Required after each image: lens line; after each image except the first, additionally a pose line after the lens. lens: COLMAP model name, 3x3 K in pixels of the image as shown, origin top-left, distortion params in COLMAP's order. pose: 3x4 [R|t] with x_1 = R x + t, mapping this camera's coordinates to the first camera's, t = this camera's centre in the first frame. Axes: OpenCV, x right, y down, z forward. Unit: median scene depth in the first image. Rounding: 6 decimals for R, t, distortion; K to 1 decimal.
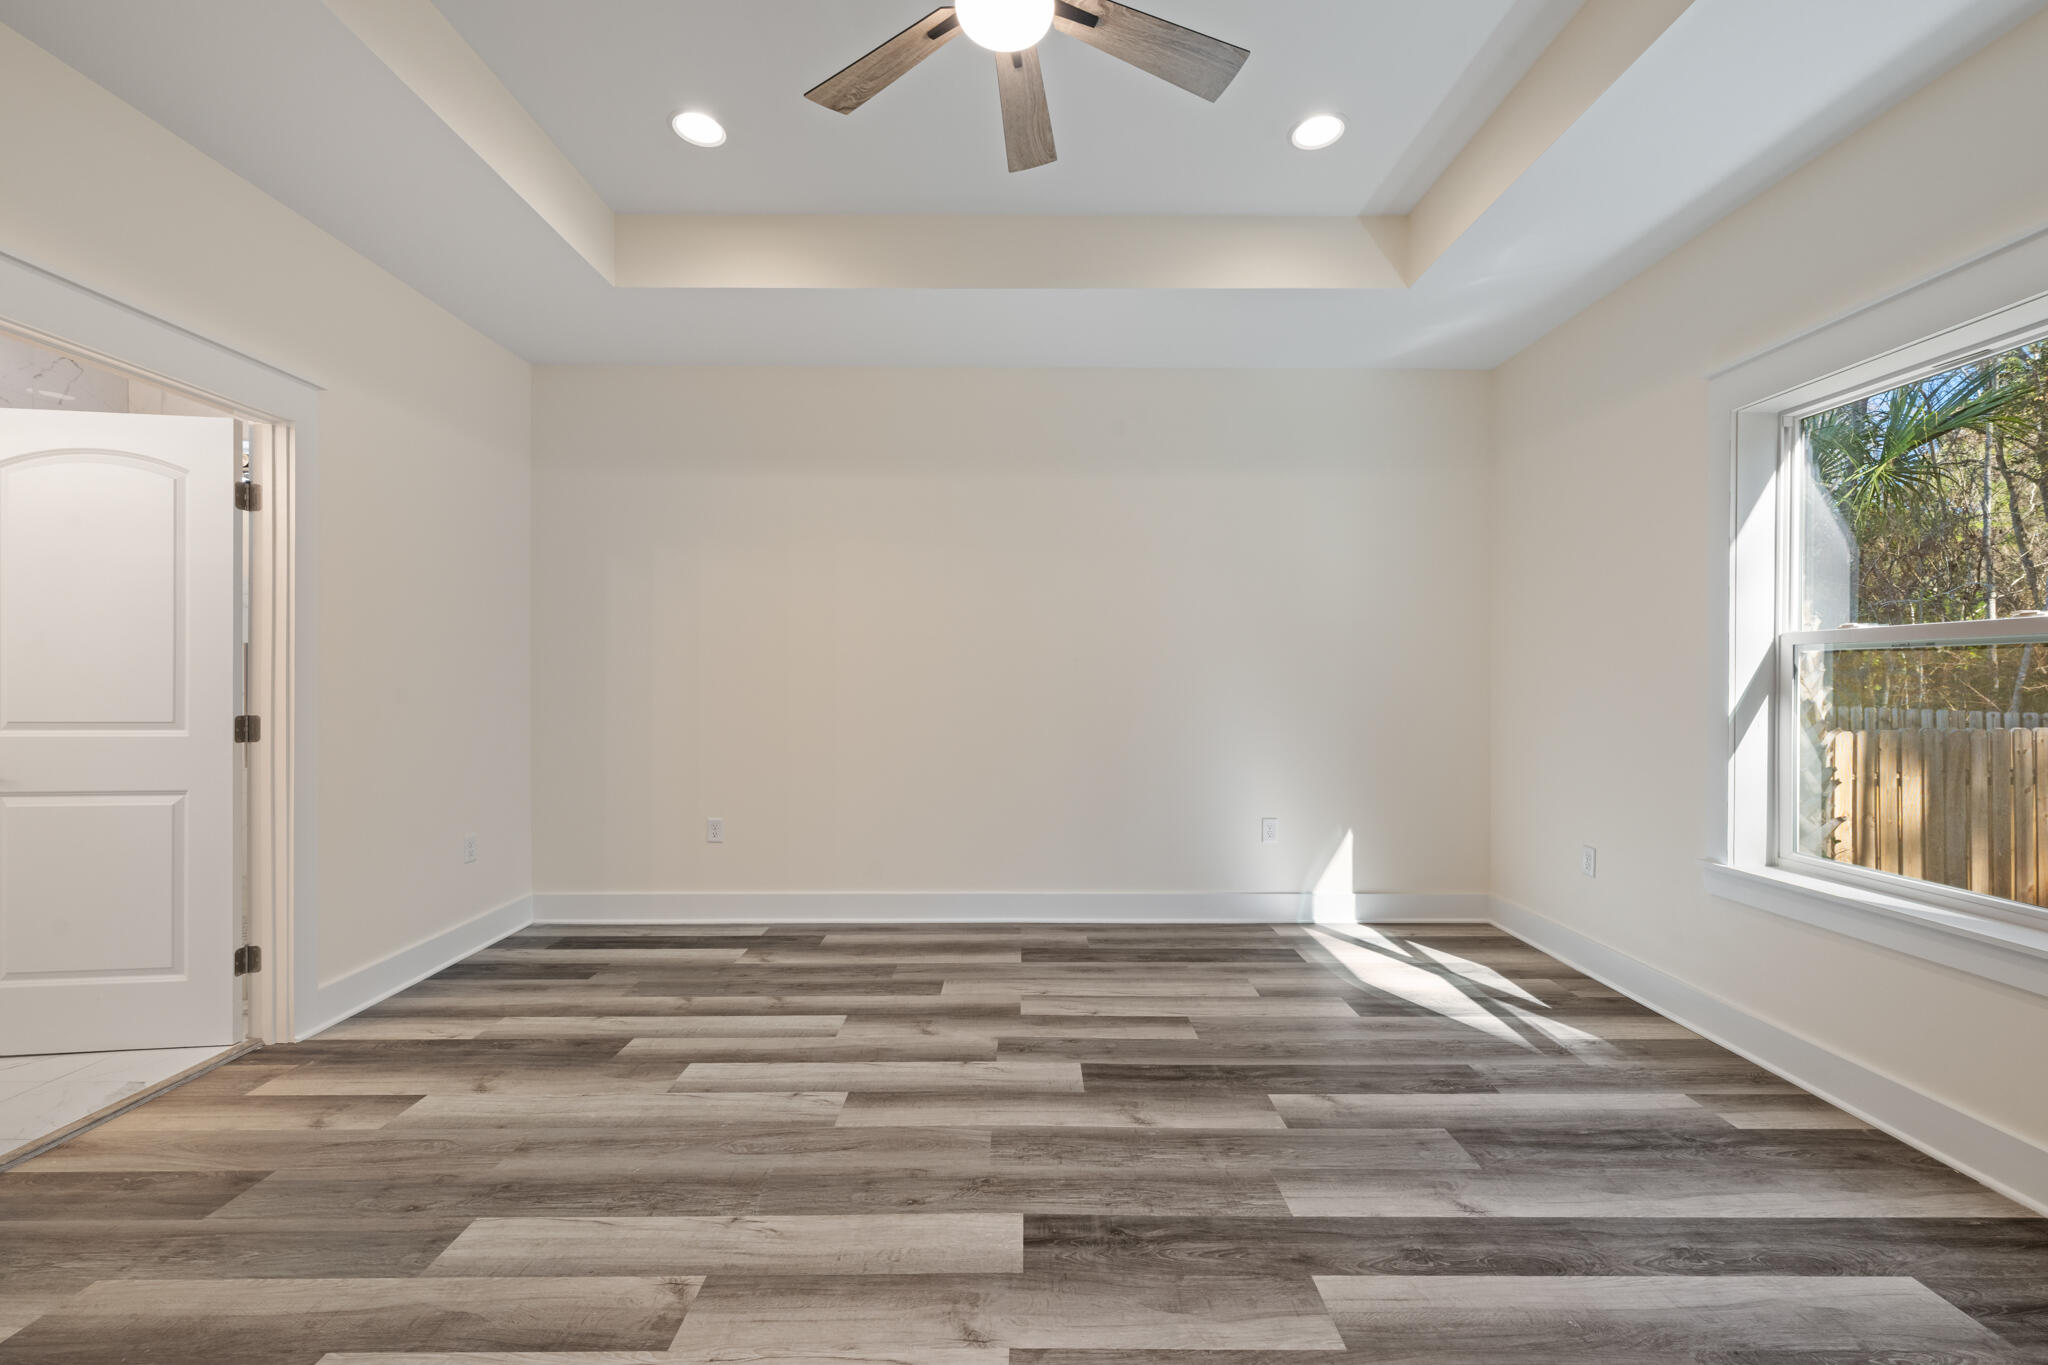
lens RADIAL K [[809.2, 0, 1031.5], [0, 809.2, 681.5], [0, 0, 1]] dist [0.001987, -0.000761]
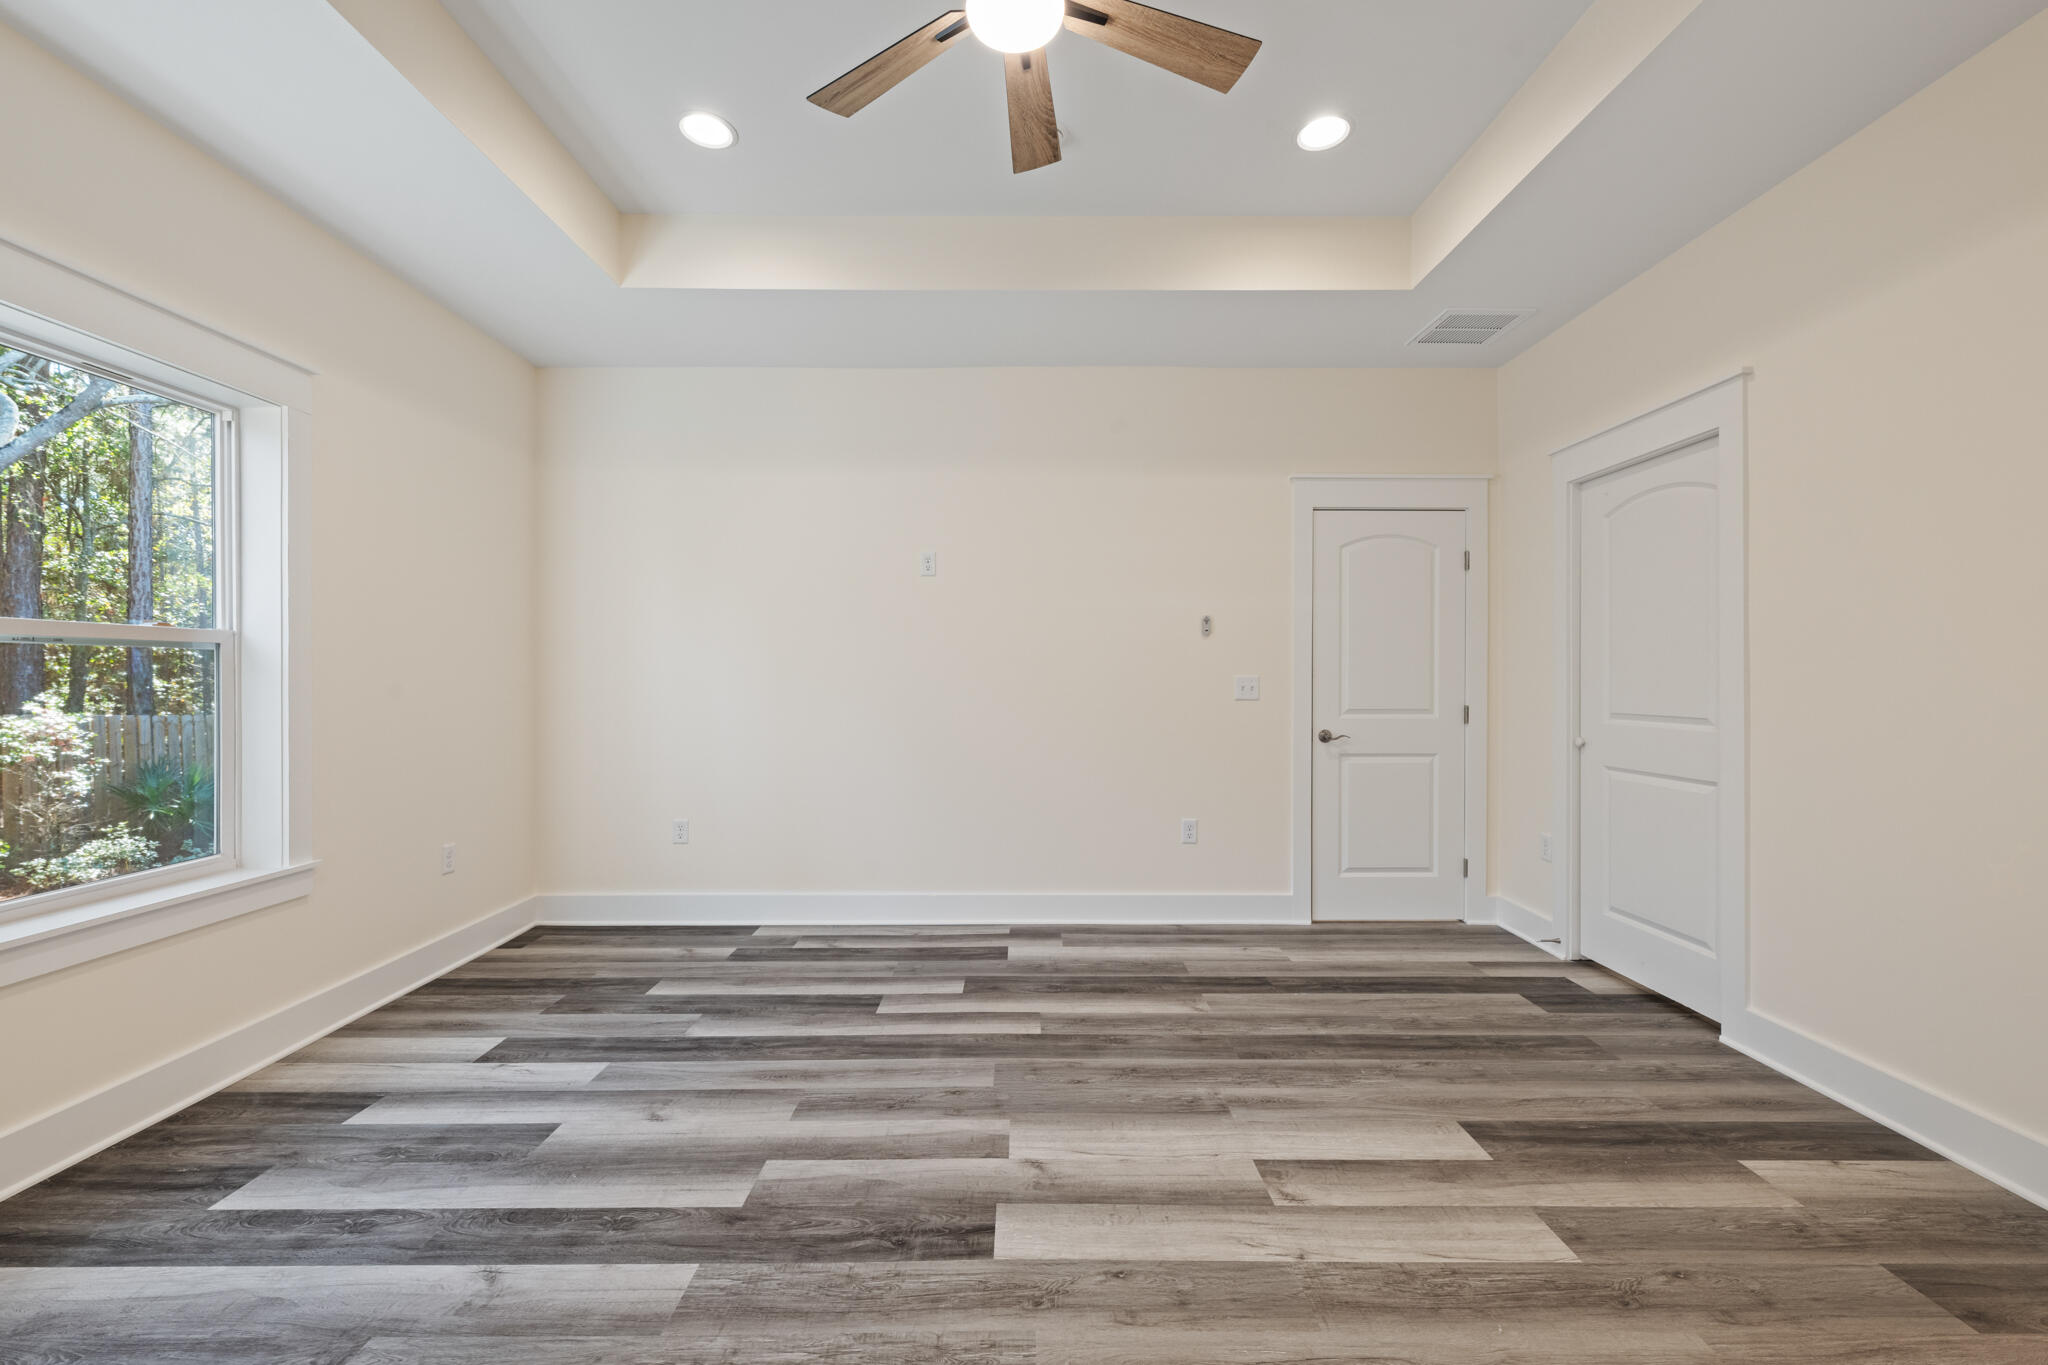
lens RADIAL K [[809.2, 0, 1031.8], [0, 809.2, 676.3], [0, 0, 1]] dist [0.001987, -0.000761]
pose [[-0.999998, -0.001924, -0.000927, -0.039603], [-0.001924, 0.999998, 0.000134, -0.005779], [0.000927, 0.000136, -1.000000, 1.472320]]
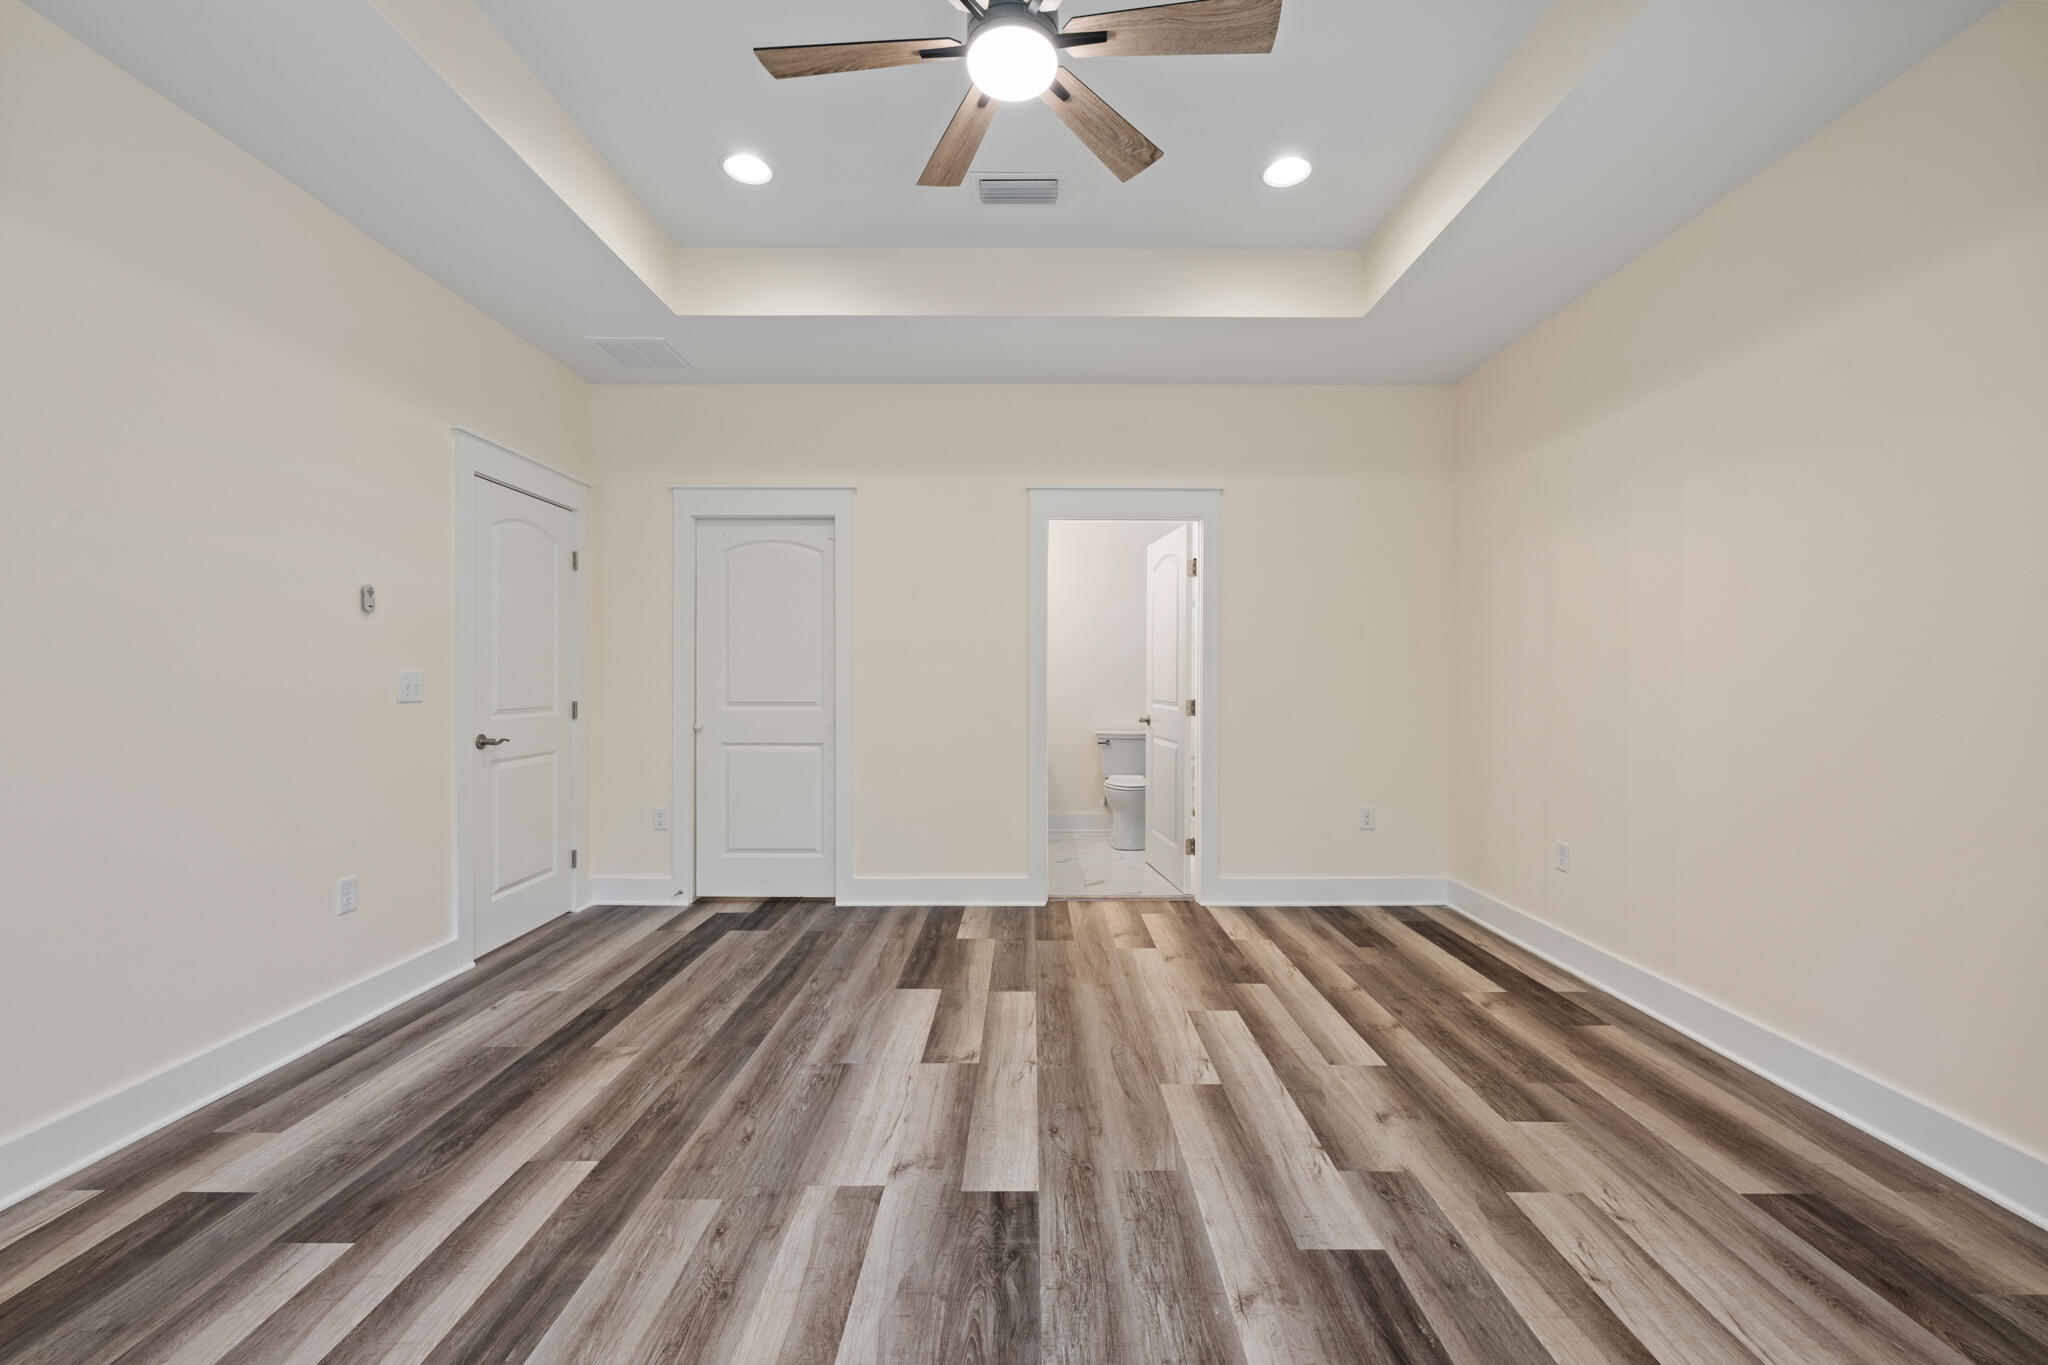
lens RADIAL K [[809.2, 0, 1017.1], [0, 809.2, 677.3], [0, 0, 1]] dist [0.001987, -0.000761]
pose [[-0.019194, -0.004509, -0.999806, 0.783462], [-0.003767, 0.999983, -0.004438, 0.005973], [0.999809, 0.003681, -0.019211, 0.758131]]
